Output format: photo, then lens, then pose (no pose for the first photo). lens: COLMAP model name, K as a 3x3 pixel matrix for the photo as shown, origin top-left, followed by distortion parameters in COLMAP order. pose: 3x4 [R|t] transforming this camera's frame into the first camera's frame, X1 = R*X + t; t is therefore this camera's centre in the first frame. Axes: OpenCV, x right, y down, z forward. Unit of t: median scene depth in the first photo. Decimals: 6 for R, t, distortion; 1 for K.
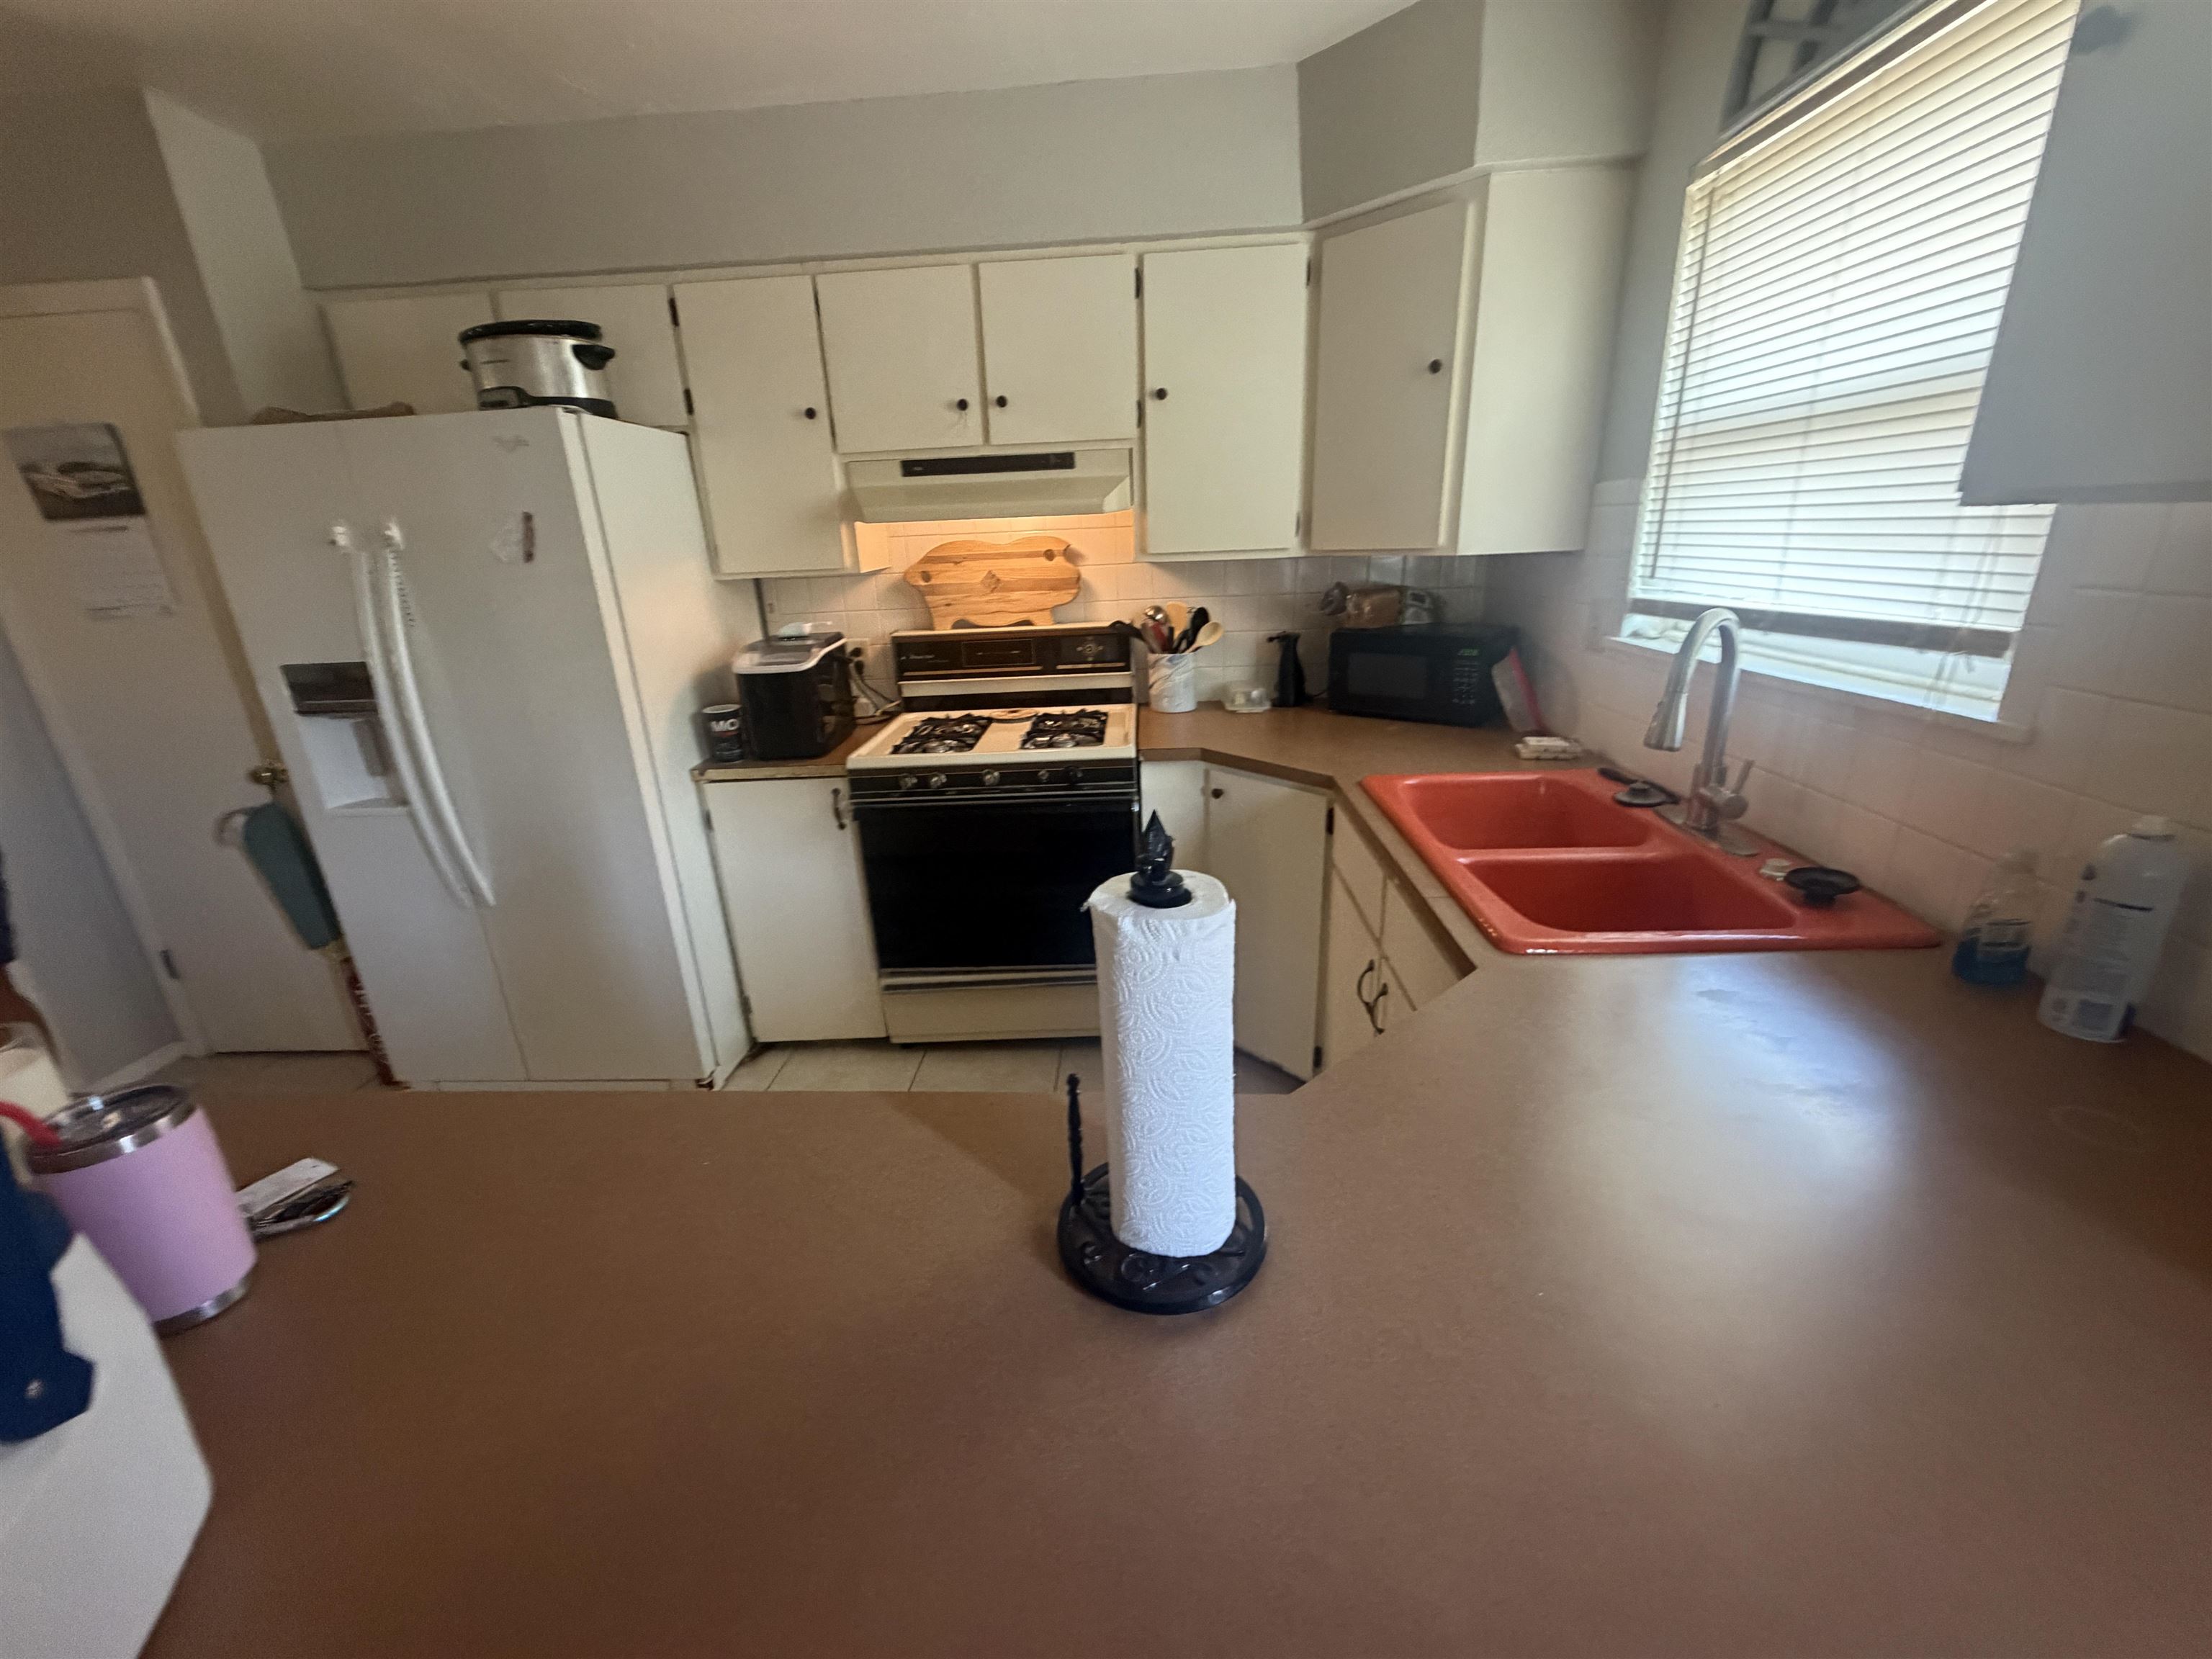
lens RADIAL K [[877.9, 0, 1099.4], [0, 877.9, 830.4], [0, 0, 1]] dist [-0.001279, 0.000539]
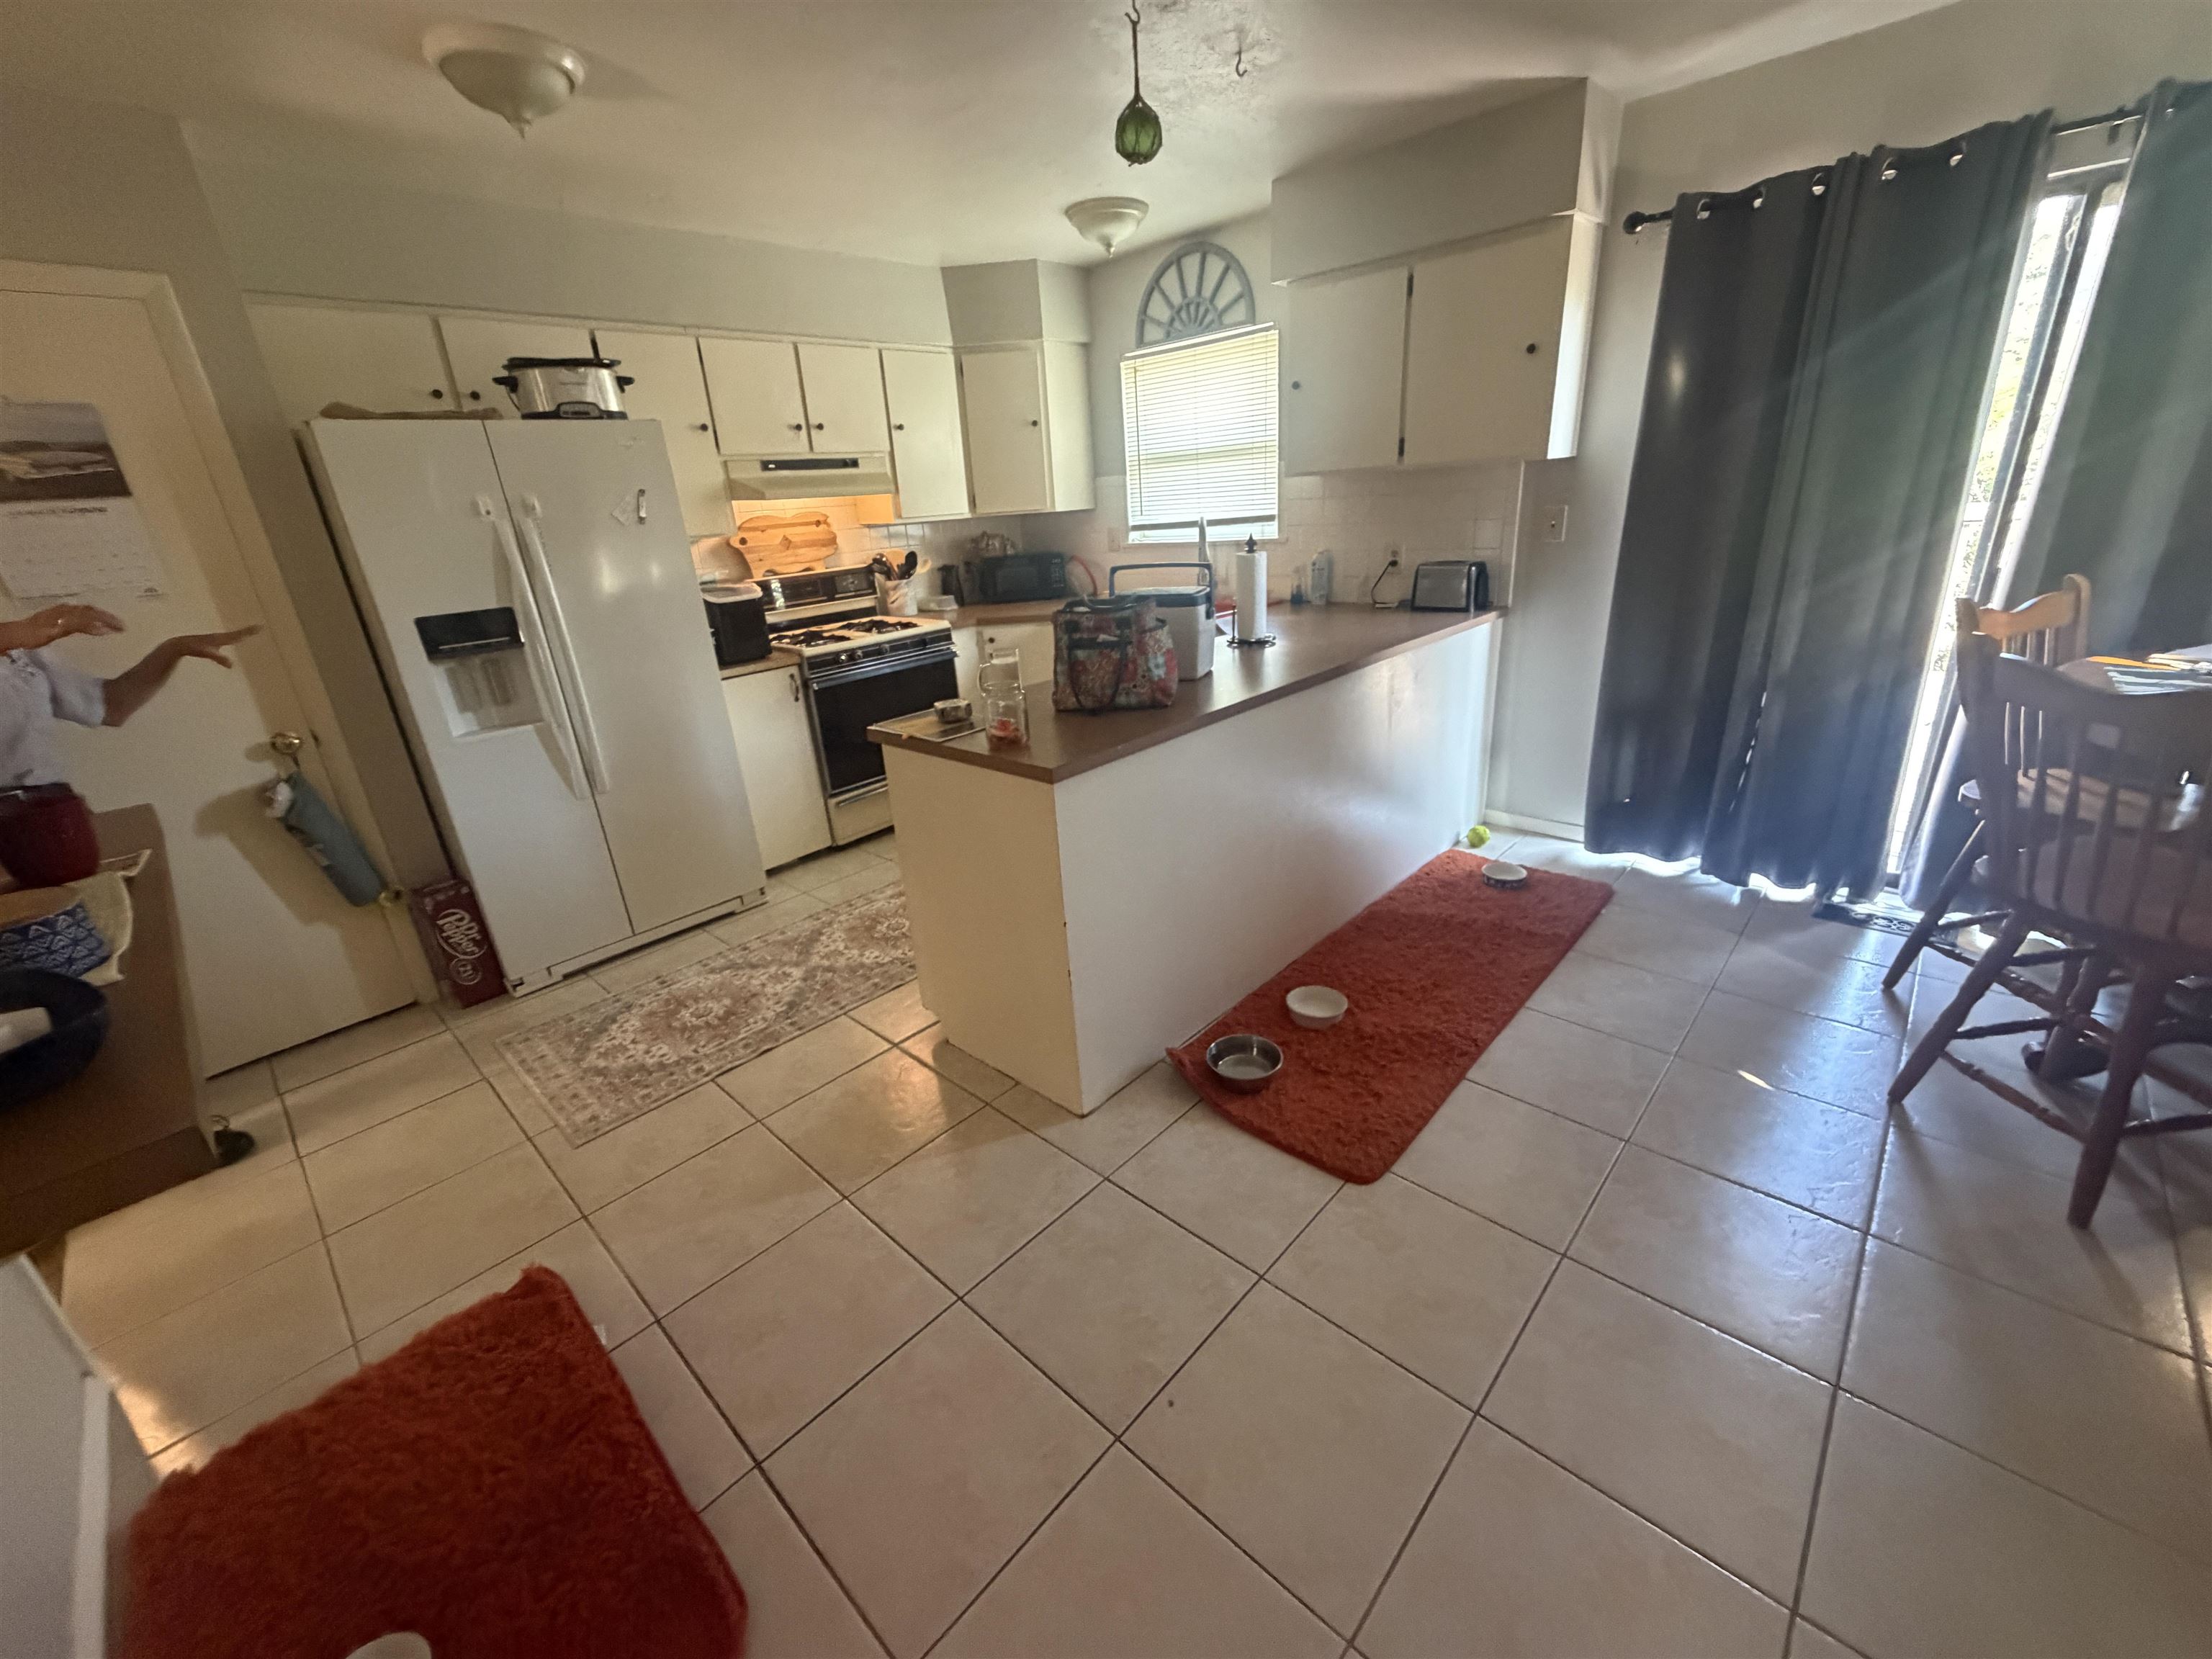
lens RADIAL K [[877.9, 0, 1105.2], [0, 877.9, 830.4], [0, 0, 1]] dist [-0.001279, 0.000539]
pose [[0.644807, -0.275186, 0.713089, -1.137401], [0.284170, 0.952377, 0.110570, 0.203053], [-0.709557, 0.131343, 0.692299, -0.420278]]
